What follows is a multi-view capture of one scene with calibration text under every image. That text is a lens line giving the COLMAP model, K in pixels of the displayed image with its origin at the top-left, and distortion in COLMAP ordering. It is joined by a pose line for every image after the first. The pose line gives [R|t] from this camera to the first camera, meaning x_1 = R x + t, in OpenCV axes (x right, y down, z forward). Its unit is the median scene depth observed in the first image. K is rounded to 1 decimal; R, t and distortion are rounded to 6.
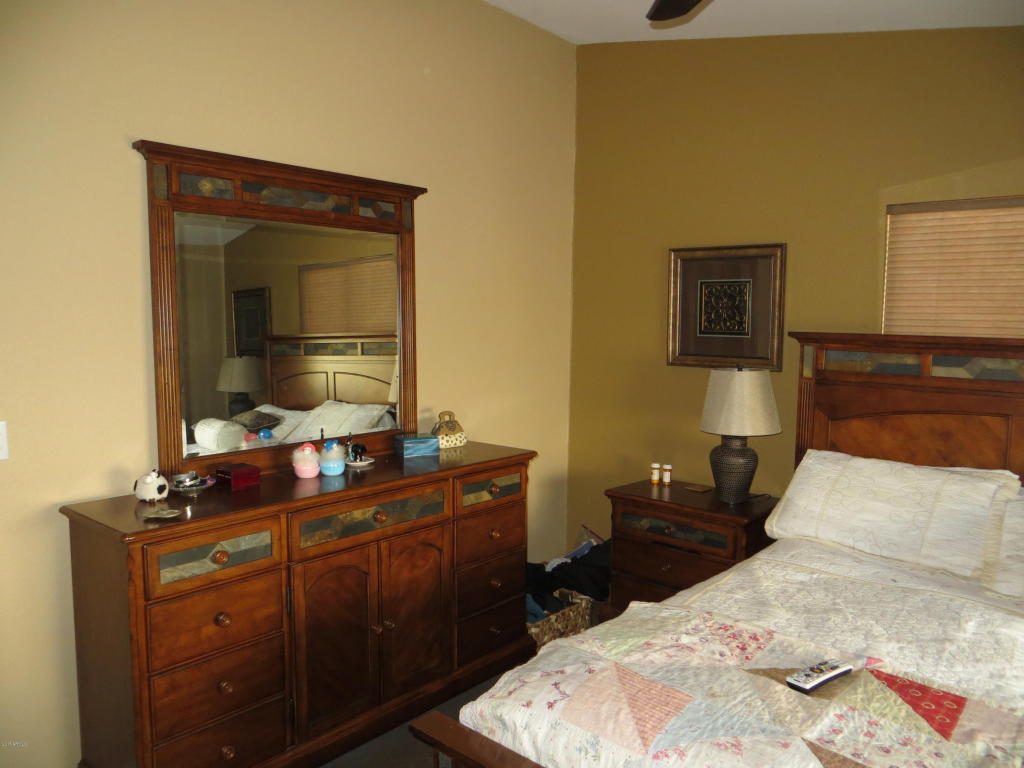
lens RADIAL K [[770.8, 0, 507.8], [0, 770.8, 376.4], [0, 0, 1]] dist [-0.015536, 0.003144]
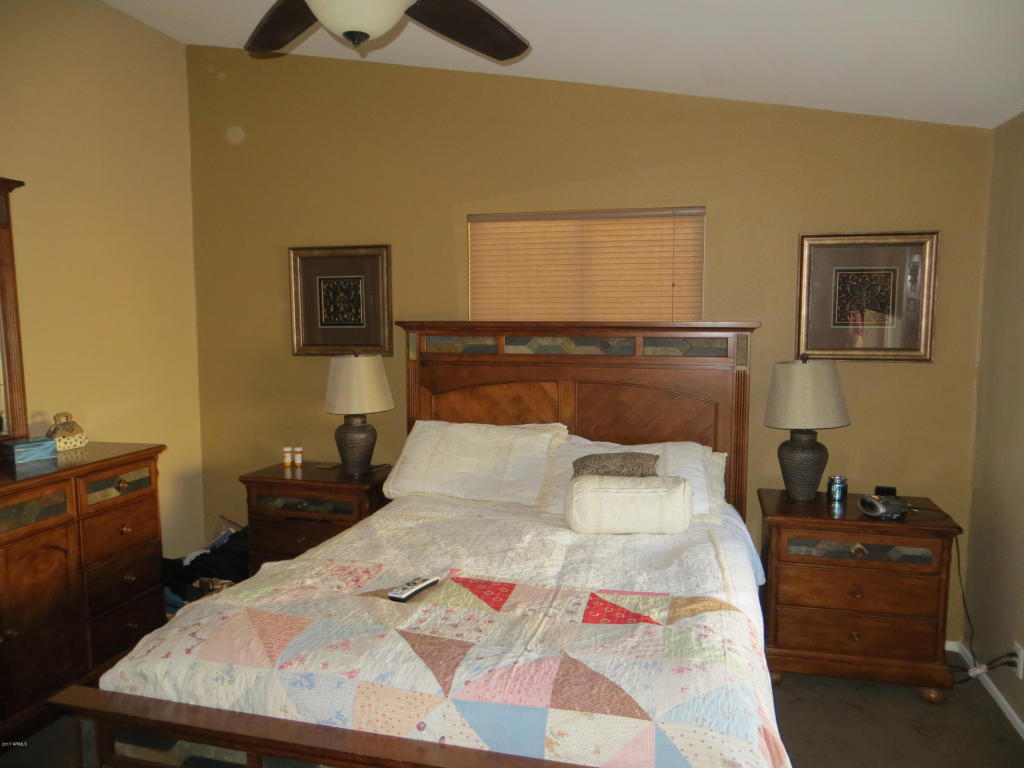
lens RADIAL K [[770.8, 0, 507.8], [0, 770.8, 376.4], [0, 0, 1]] dist [-0.015536, 0.003144]
pose [[0.896493, -0.057459, 0.439317, 0.001933], [0.054457, 0.998327, 0.019444, 0.012781], [-0.439699, 0.006493, 0.898122, -0.130767]]
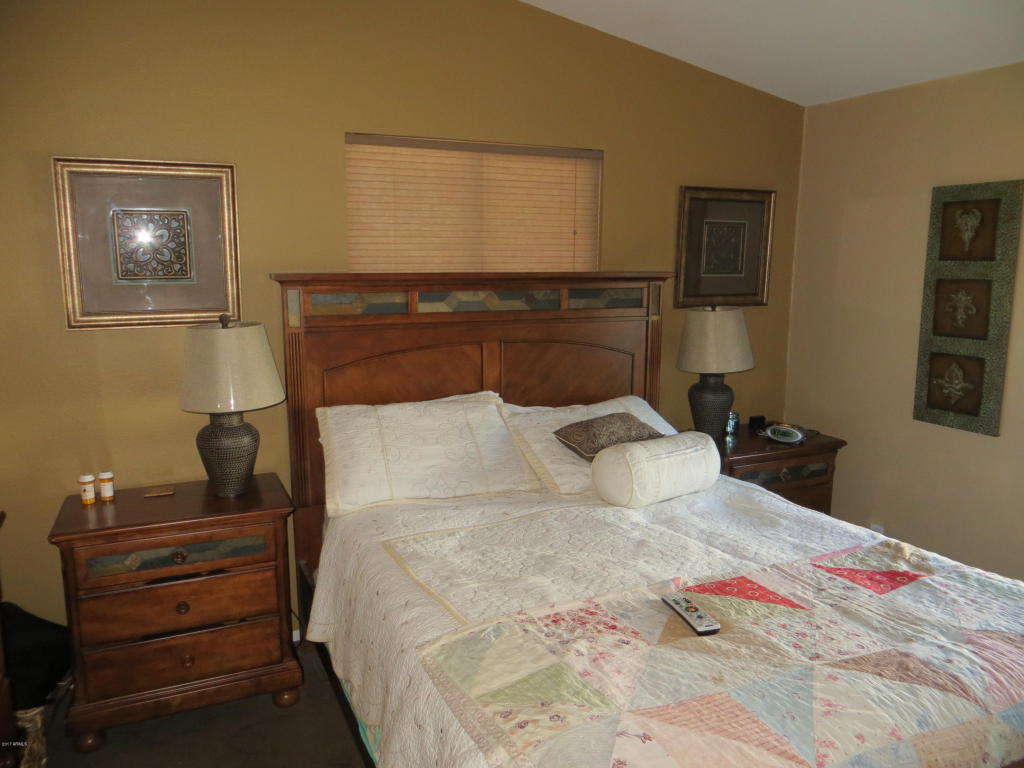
lens RADIAL K [[773.8, 0, 529.4], [0, 773.8, 379.7], [0, 0, 1]] dist [-0.002562, 0.002490]
pose [[0.399959, -0.159874, 0.902481, -0.325289], [0.080038, 0.987000, 0.139376, -0.044064], [-0.913031, 0.016488, 0.407556, 0.454617]]
